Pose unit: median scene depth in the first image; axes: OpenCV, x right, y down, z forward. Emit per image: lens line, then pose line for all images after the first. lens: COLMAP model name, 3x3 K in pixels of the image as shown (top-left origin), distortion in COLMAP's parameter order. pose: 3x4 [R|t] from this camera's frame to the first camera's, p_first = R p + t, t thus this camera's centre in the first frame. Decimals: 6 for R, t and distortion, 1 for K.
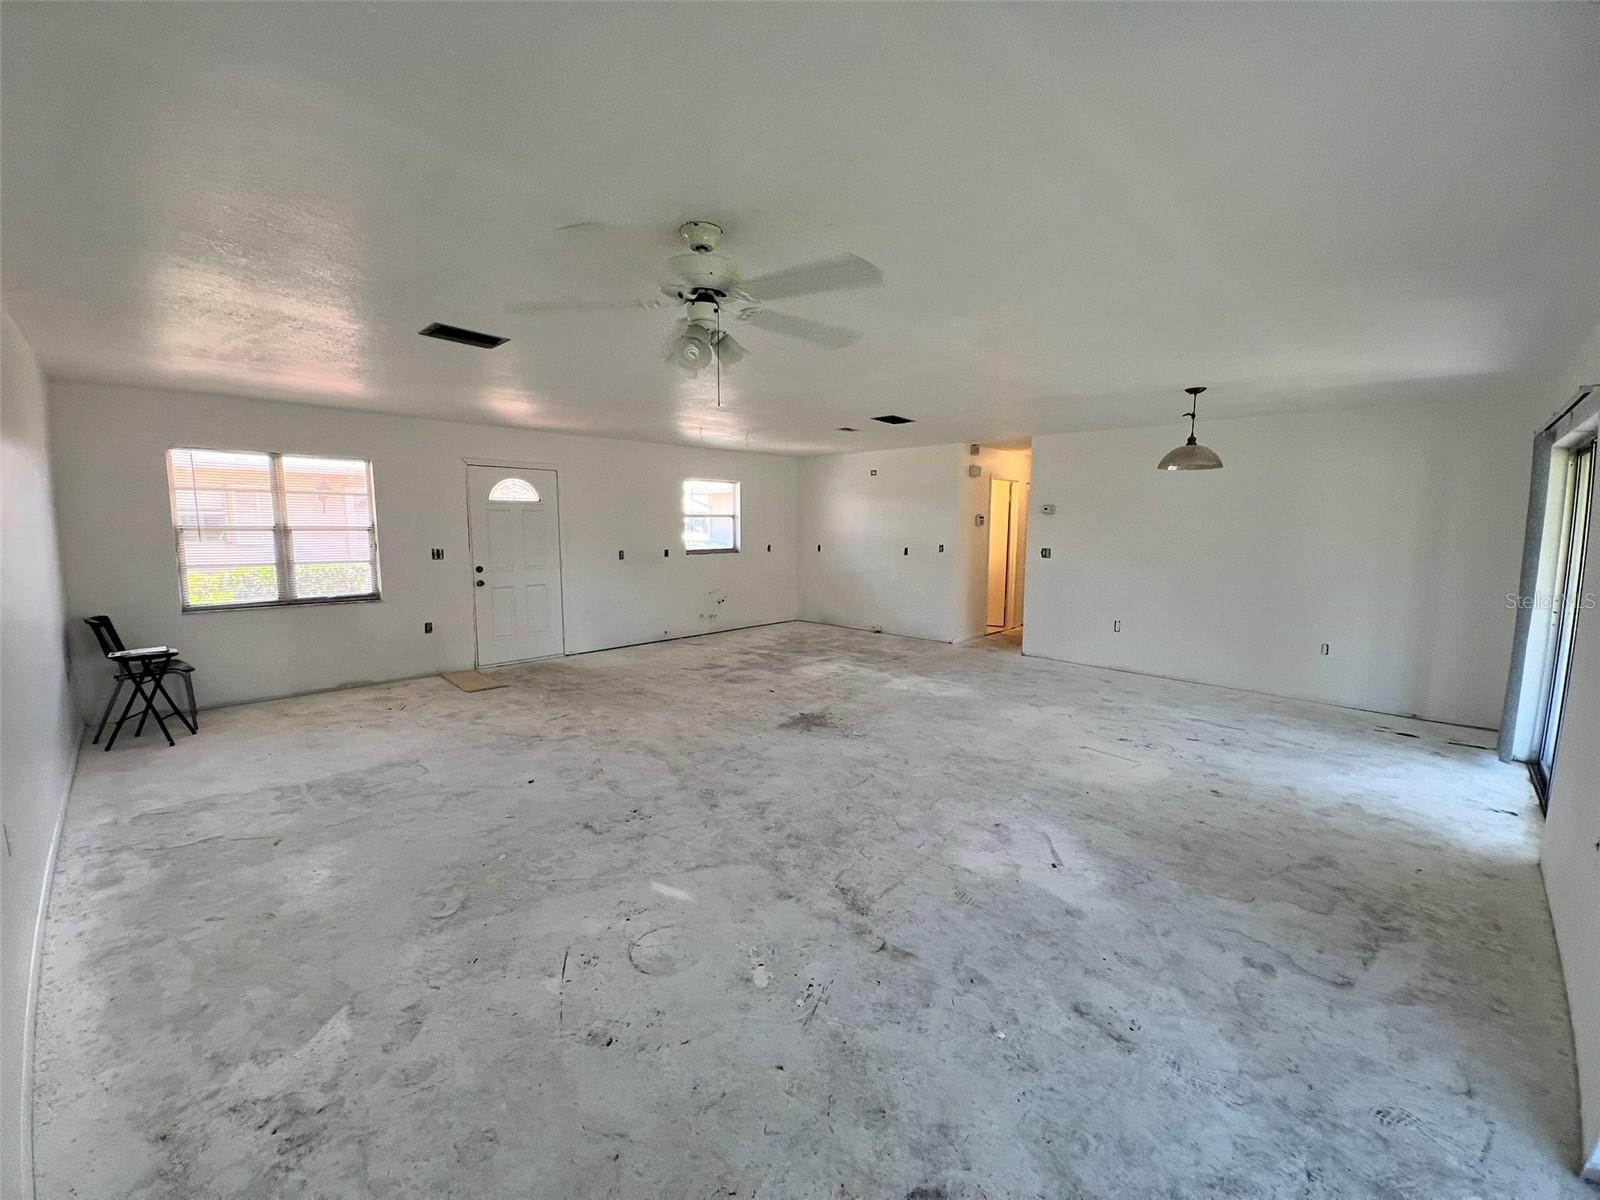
lens RADIAL K [[639.5, 0, 797.1], [0, 639.5, 596.0], [0, 0, 1]] dist [0.007817, -0.008091]
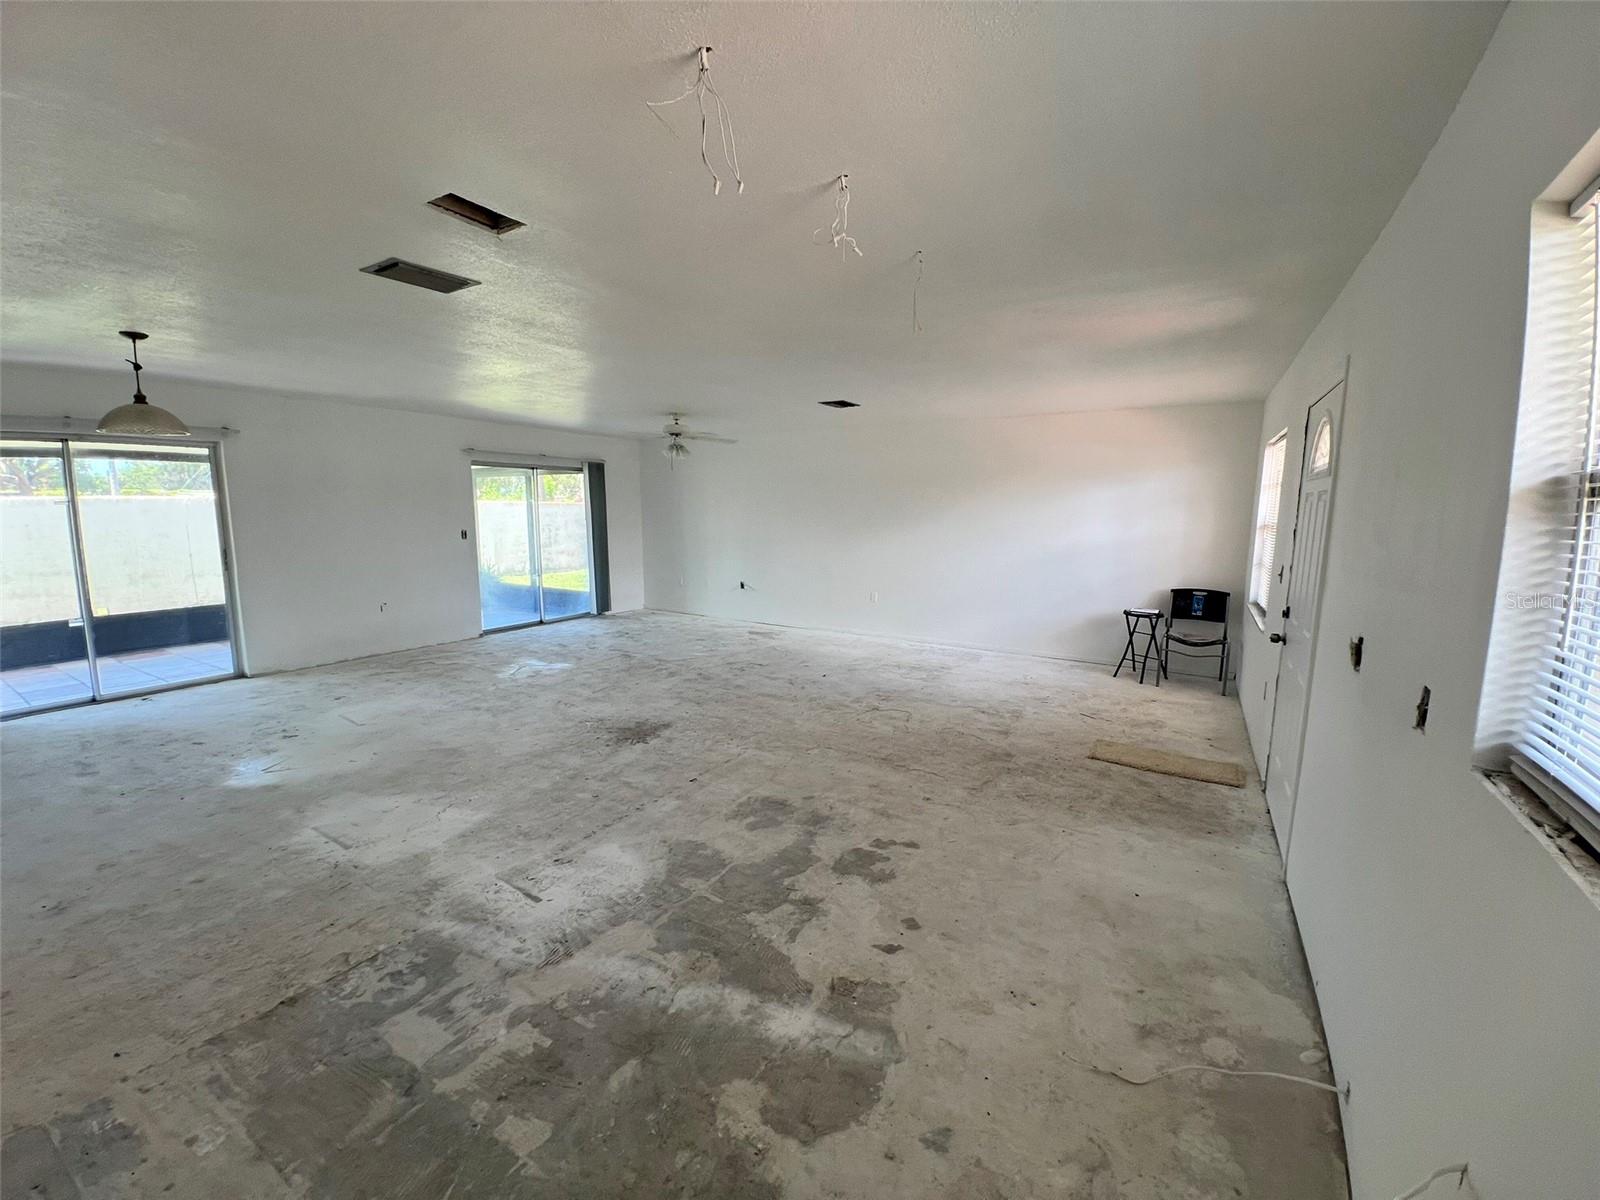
lens RADIAL K [[639.5, 0, 798.0], [0, 639.5, 594.5], [0, 0, 1]] dist [0.007817, -0.008091]
pose [[-0.973519, 0.014683, -0.228134, 0.001035], [-0.042937, 0.968431, 0.245555, -0.238183], [0.224538, 0.248848, -0.942156, 2.018086]]
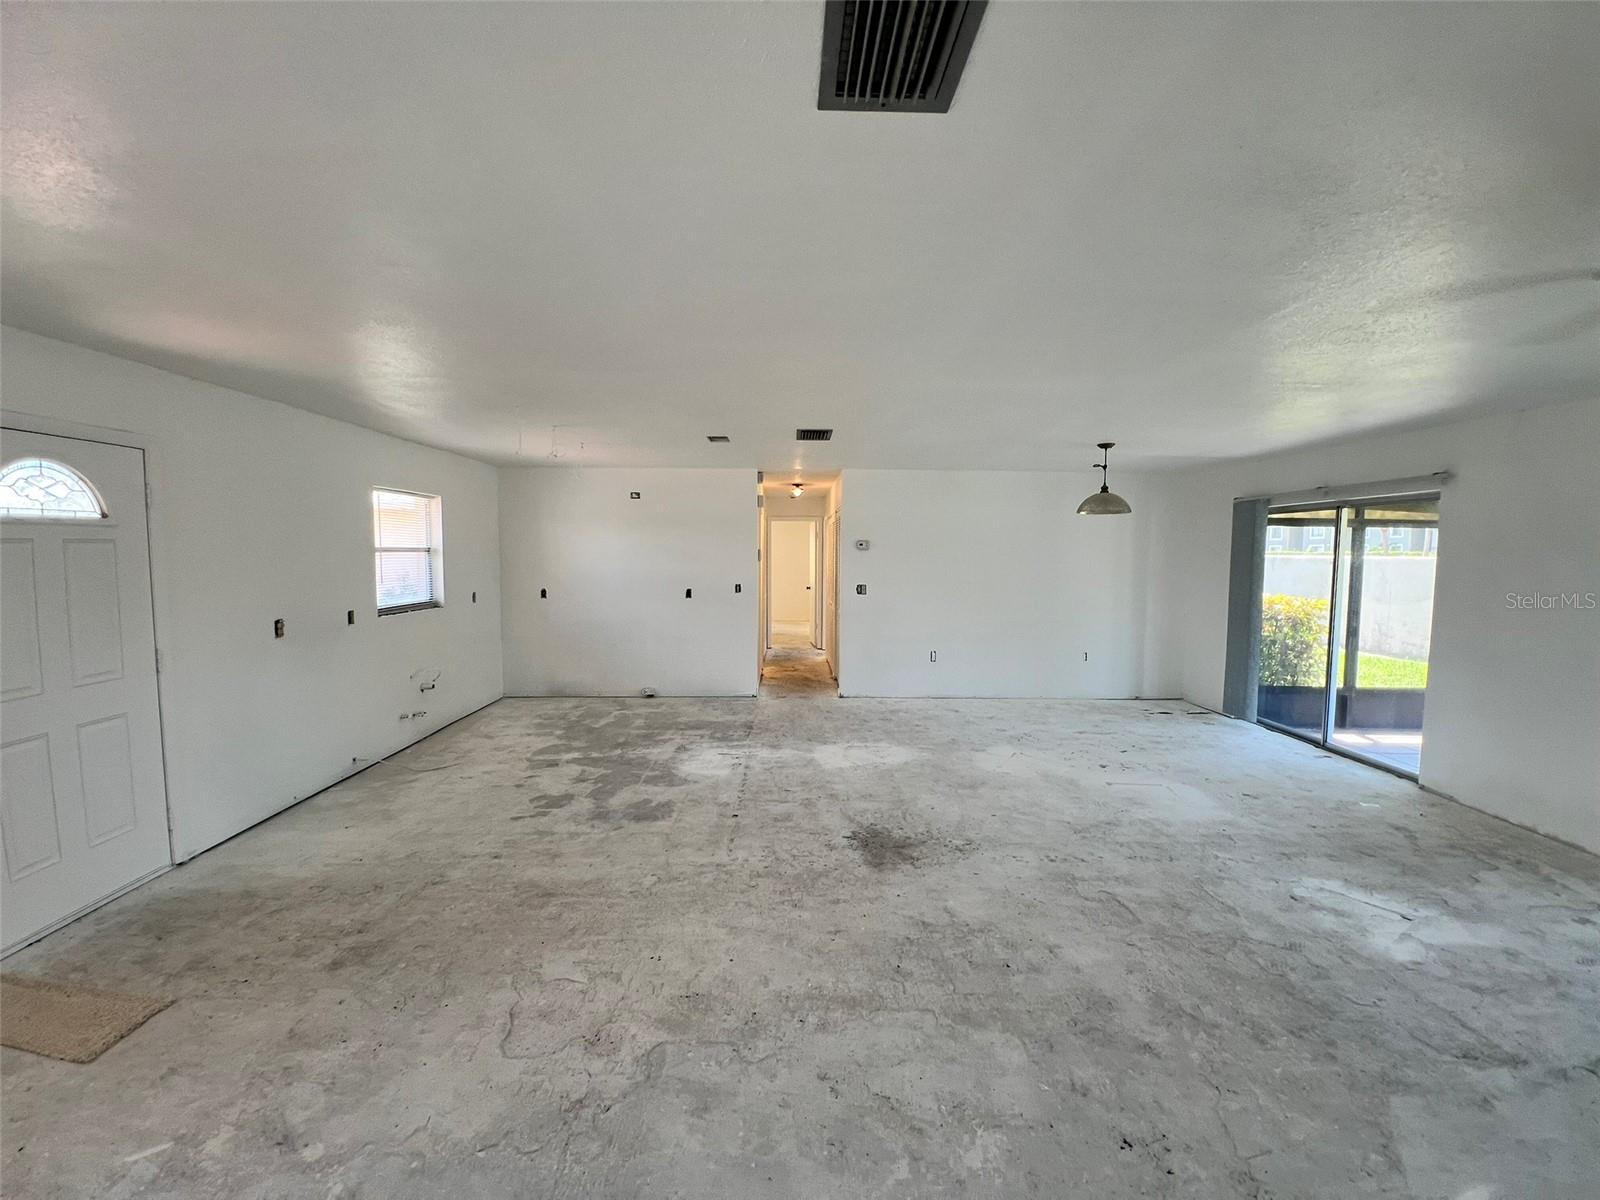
lens RADIAL K [[639.5, 0, 797.0], [0, 639.5, 595.8], [0, 0, 1]] dist [0.007817, -0.008091]
pose [[0.702742, -0.049802, 0.709699, -0.587579], [0.081665, 0.996600, -0.010930, -0.086265], [-0.706742, 0.065639, 0.704420, 0.604127]]
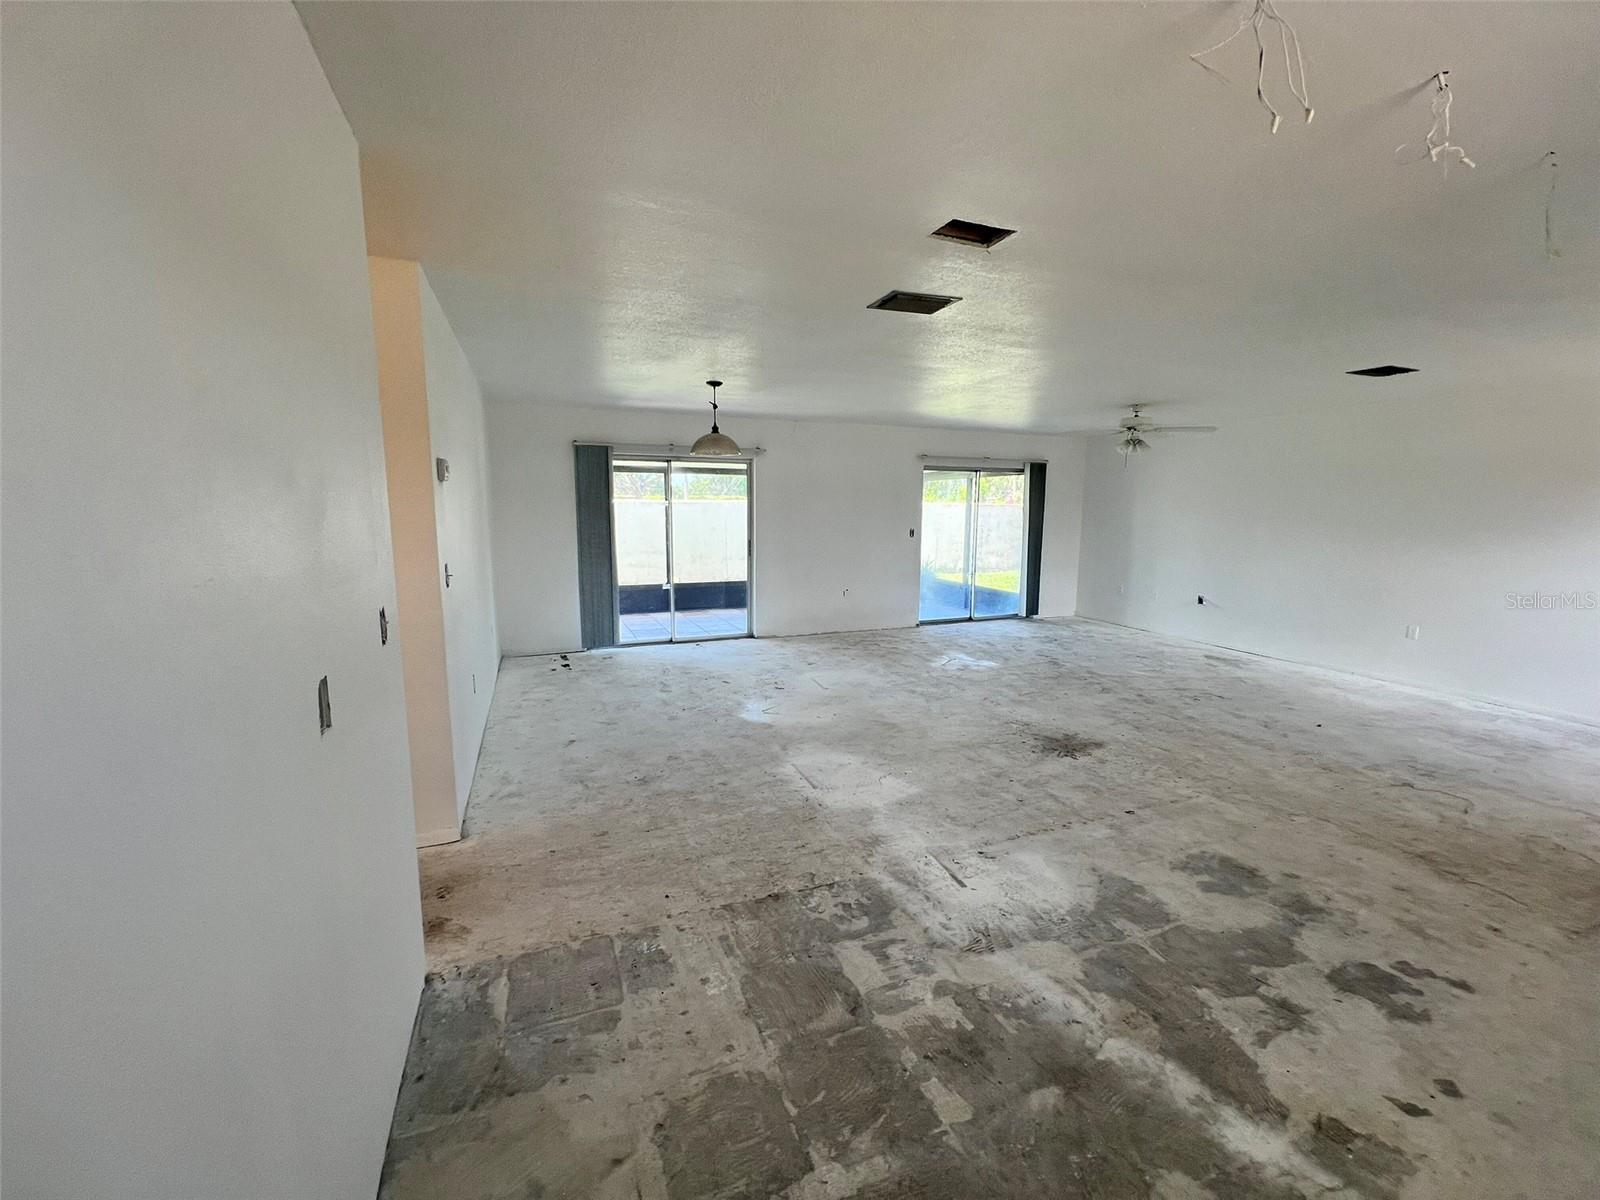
lens RADIAL K [[639.5, 0, 798.3], [0, 639.5, 595.0], [0, 0, 1]] dist [0.007817, -0.008091]
pose [[-0.916738, -0.070869, 0.393153, 0.025386], [0.031599, 0.968192, 0.248205, -0.237404], [-0.398238, 0.239962, -0.885339, 2.018452]]
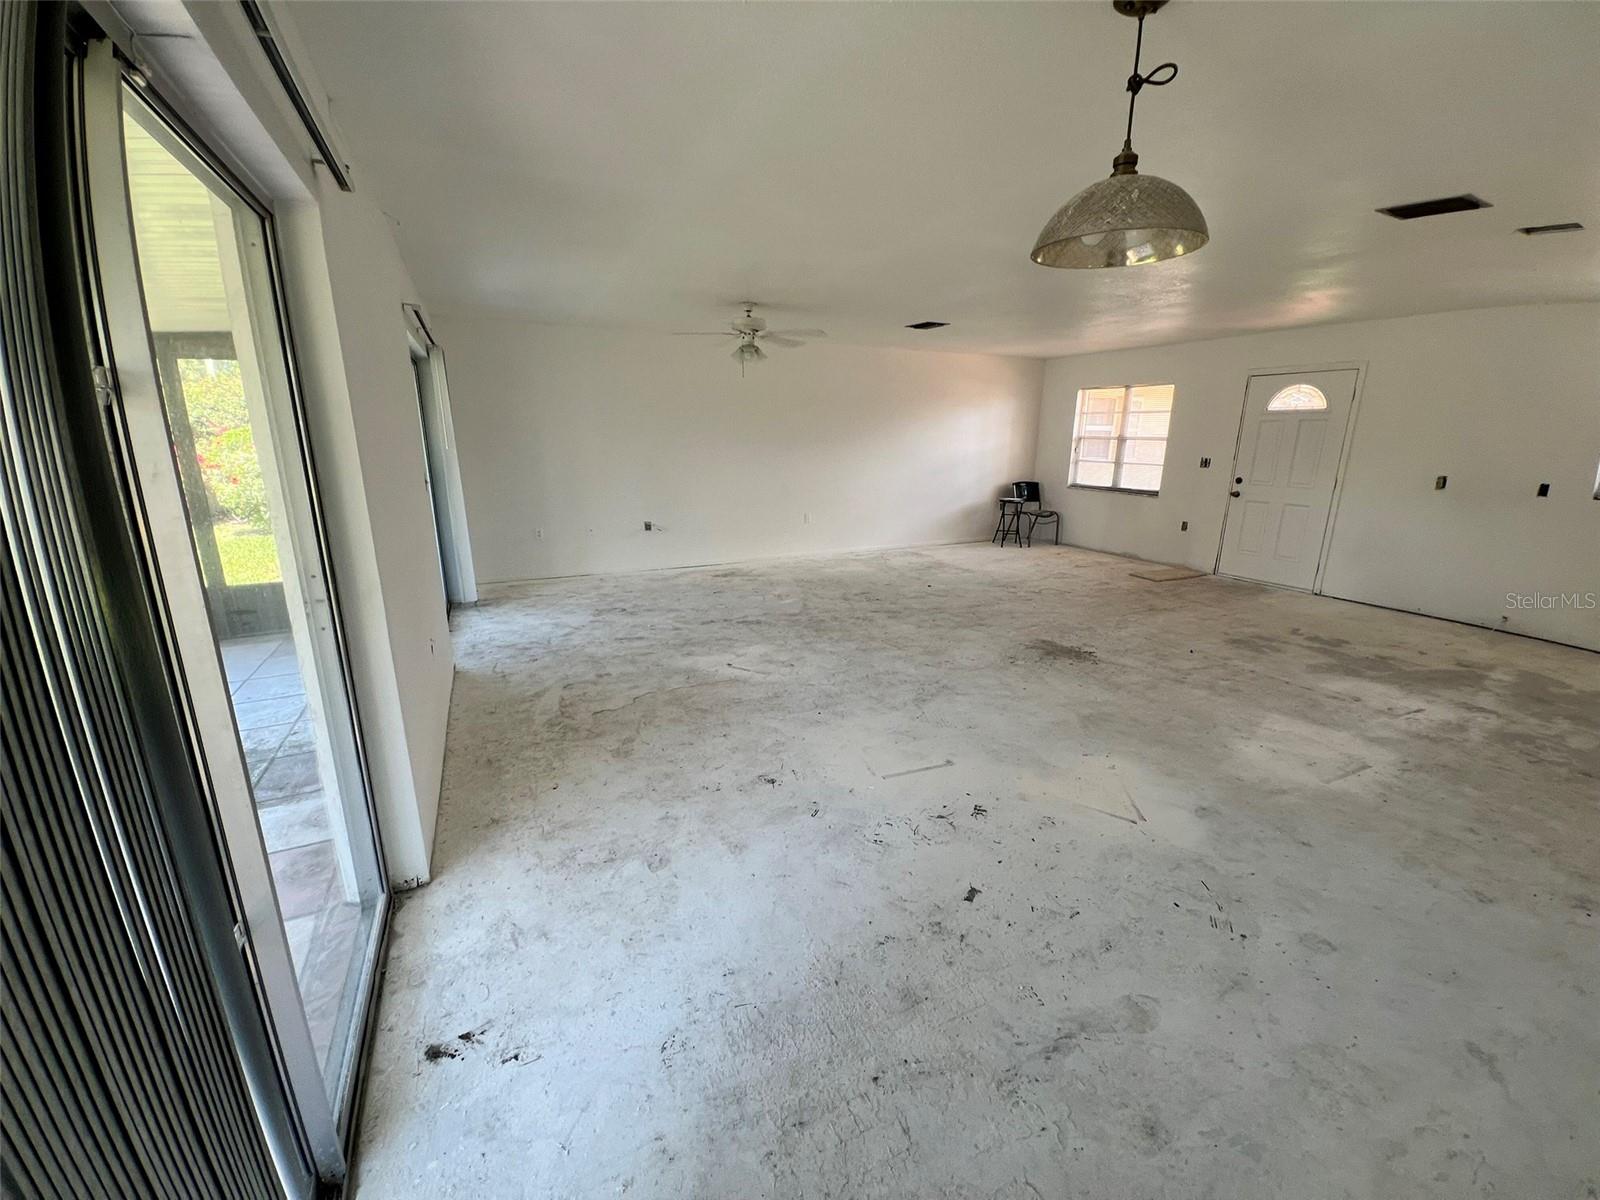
lens RADIAL K [[639.5, 0, 798.8], [0, 639.5, 592.8], [0, 0, 1]] dist [0.007817, -0.008091]
pose [[-0.341478, 0.219103, -0.913995, 1.055325], [-0.118261, 0.954705, 0.273045, -0.097142], [0.932420, 0.201329, -0.300099, 0.996276]]
